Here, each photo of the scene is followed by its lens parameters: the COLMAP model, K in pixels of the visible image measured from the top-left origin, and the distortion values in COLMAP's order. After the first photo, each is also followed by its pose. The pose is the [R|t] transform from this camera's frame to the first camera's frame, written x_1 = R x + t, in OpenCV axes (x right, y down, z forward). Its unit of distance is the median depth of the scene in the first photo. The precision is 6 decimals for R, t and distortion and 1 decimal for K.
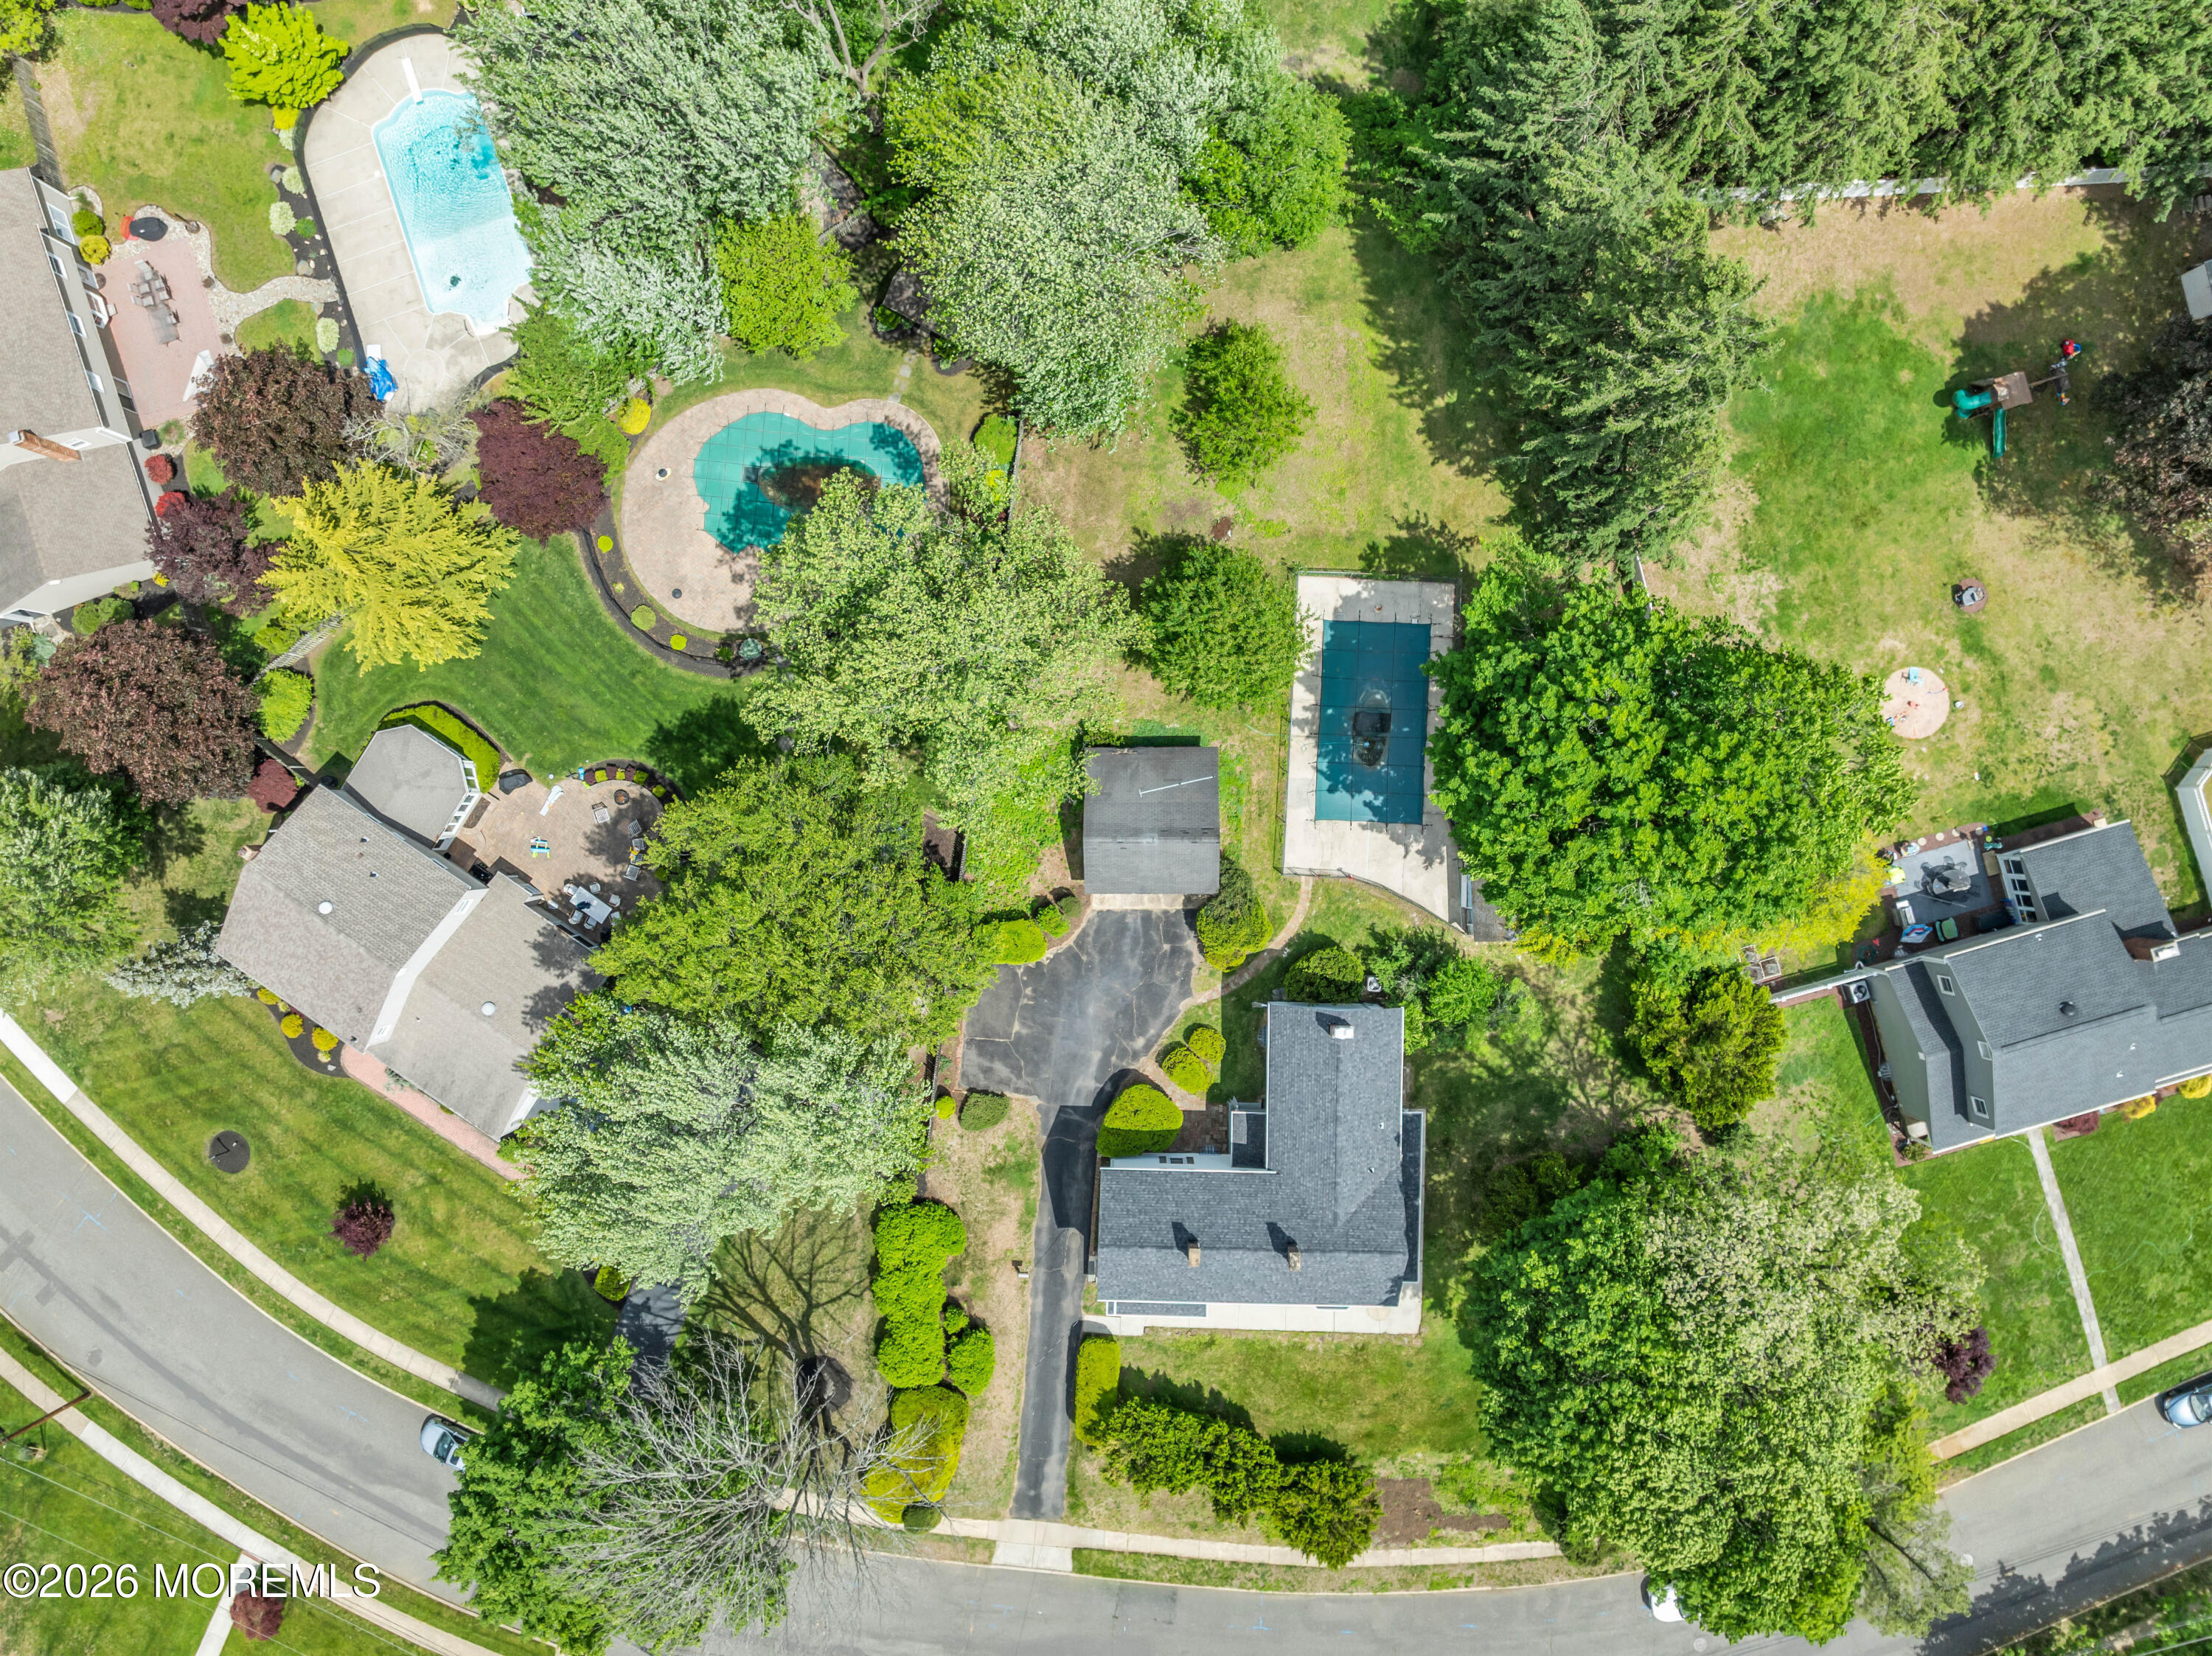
lens RADIAL K [[1547.1, 0, 1106.0], [0, 1547.1, 828.0], [0, 0, 1]] dist [-0.027982, -0.002793]
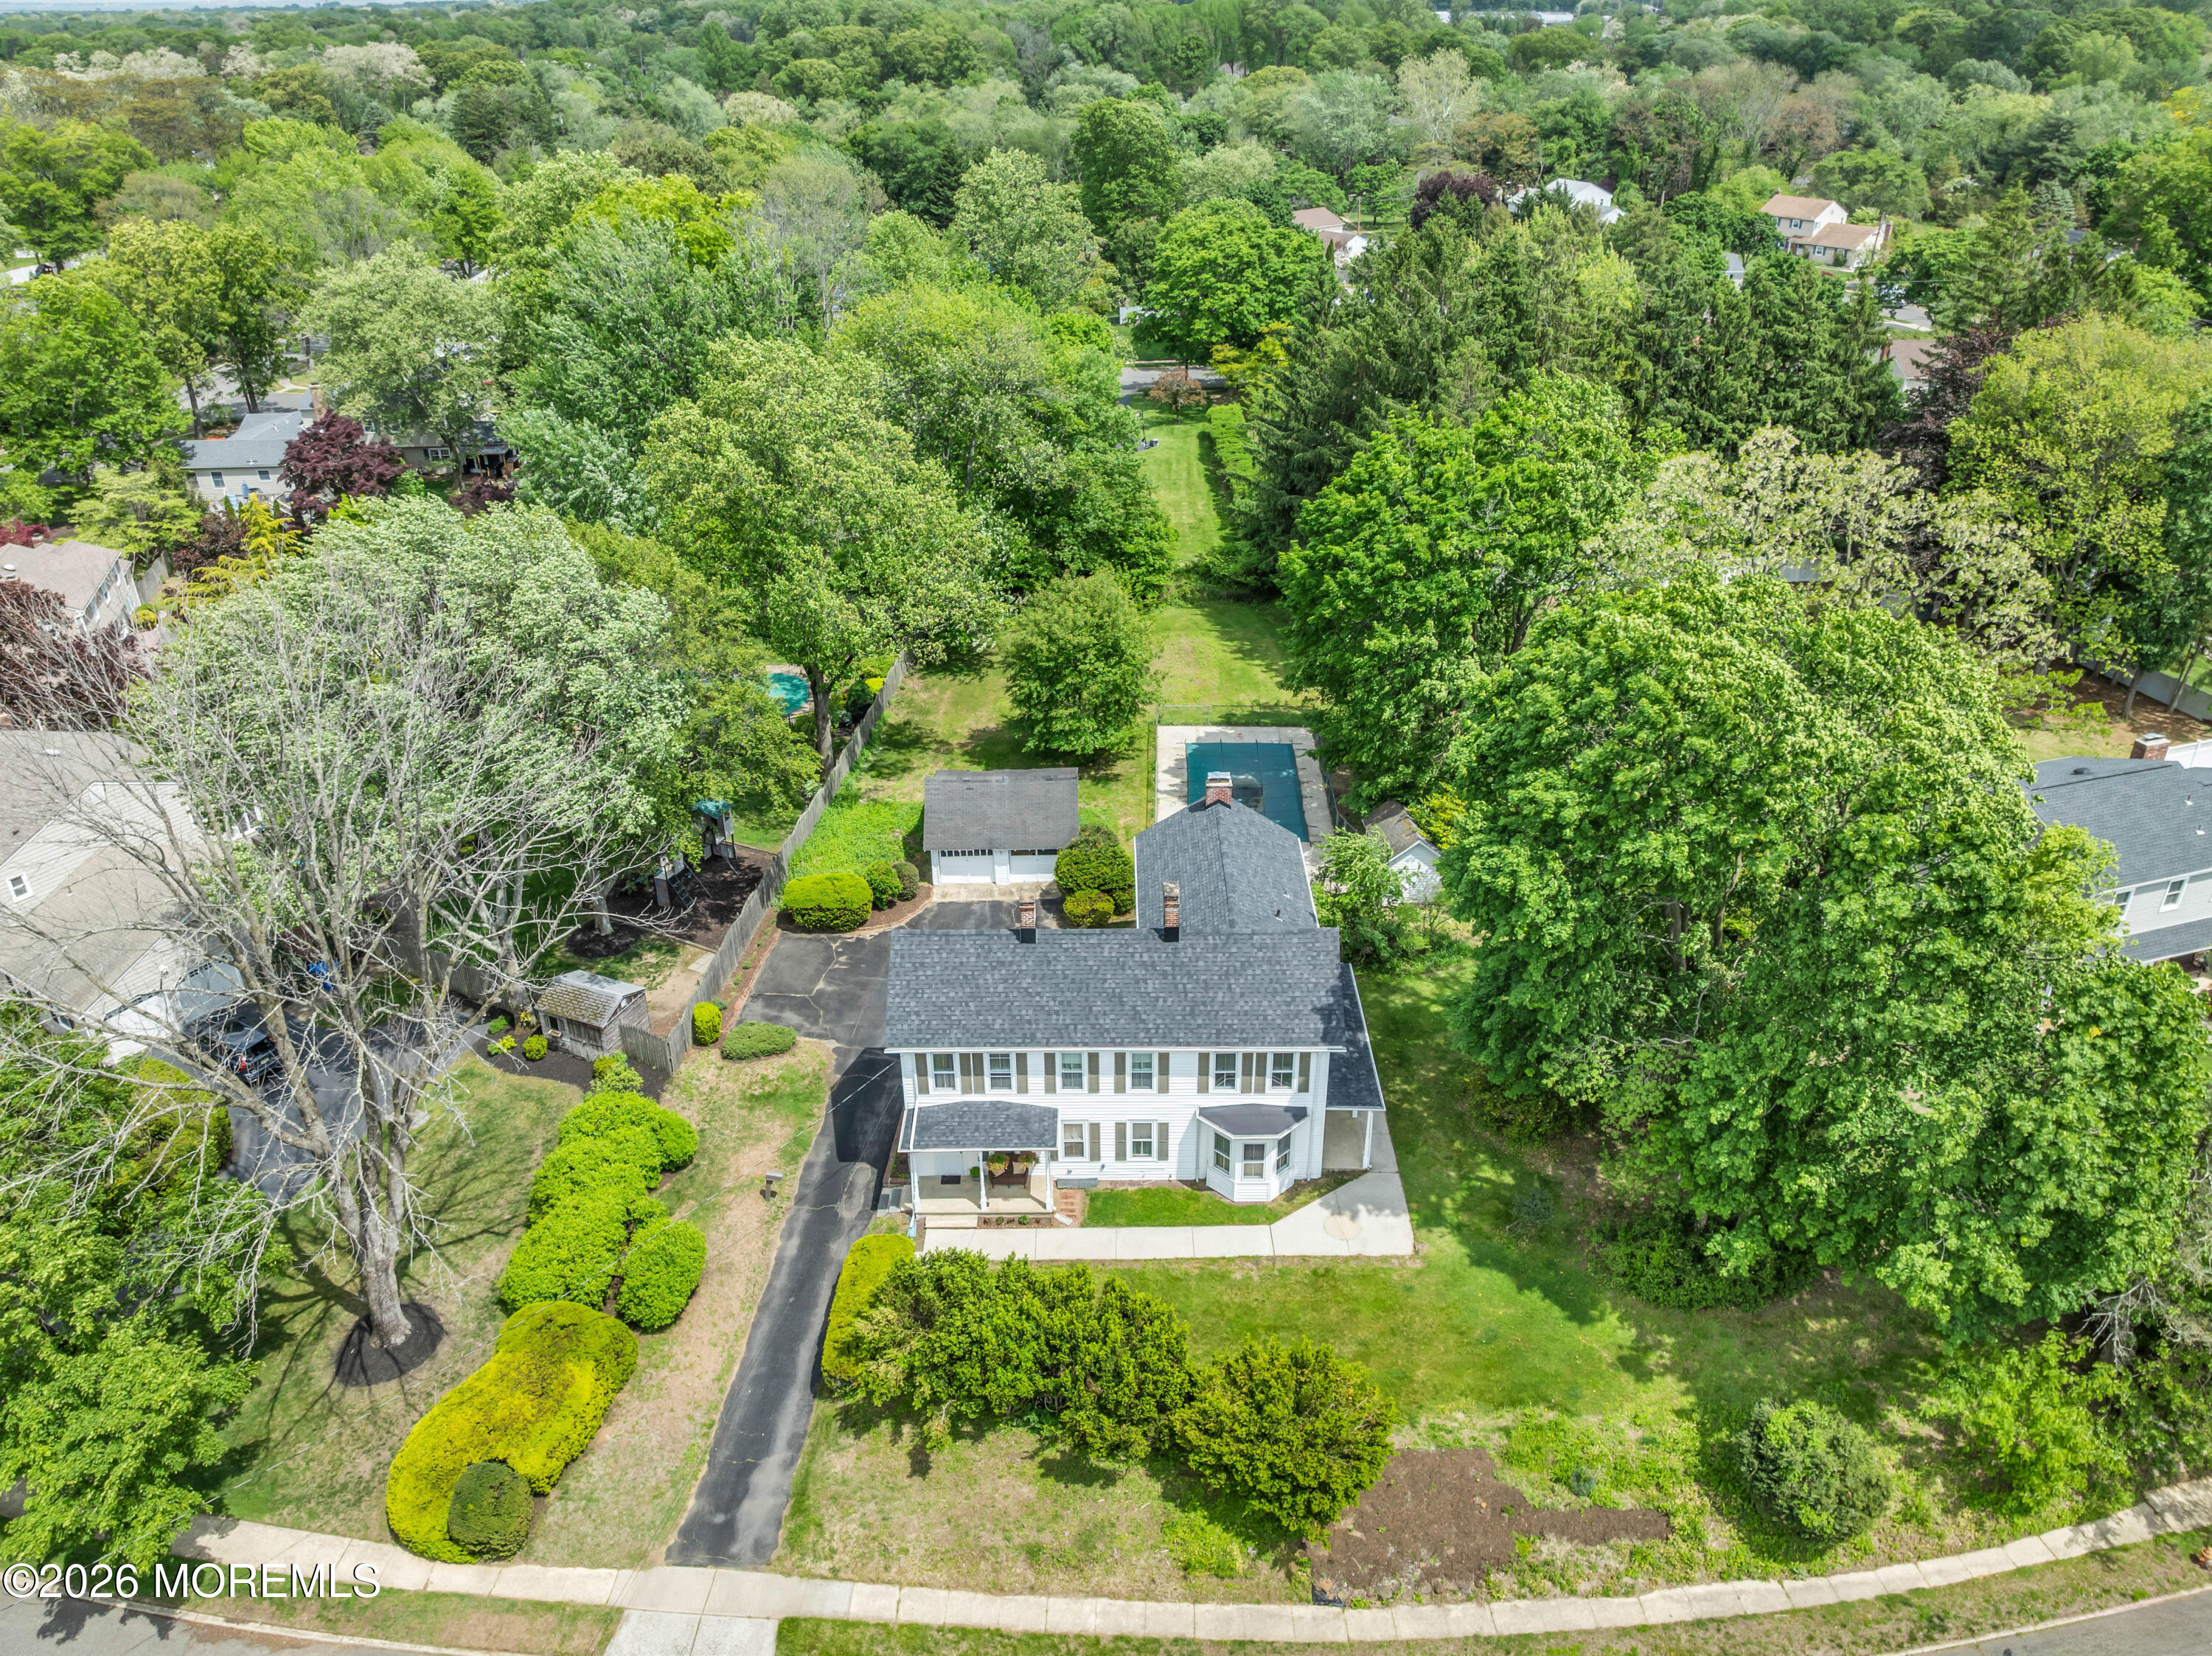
lens RADIAL K [[1547.1, 0, 1106.0], [0, 1547.1, 828.0], [0, 0, 1]] dist [-0.027982, -0.002793]
pose [[0.999876, -0.008983, 0.012899, 0.075128], [0.015651, 0.492626, -0.870100, 0.762845], [0.001462, 0.870195, 0.492706, 0.552824]]
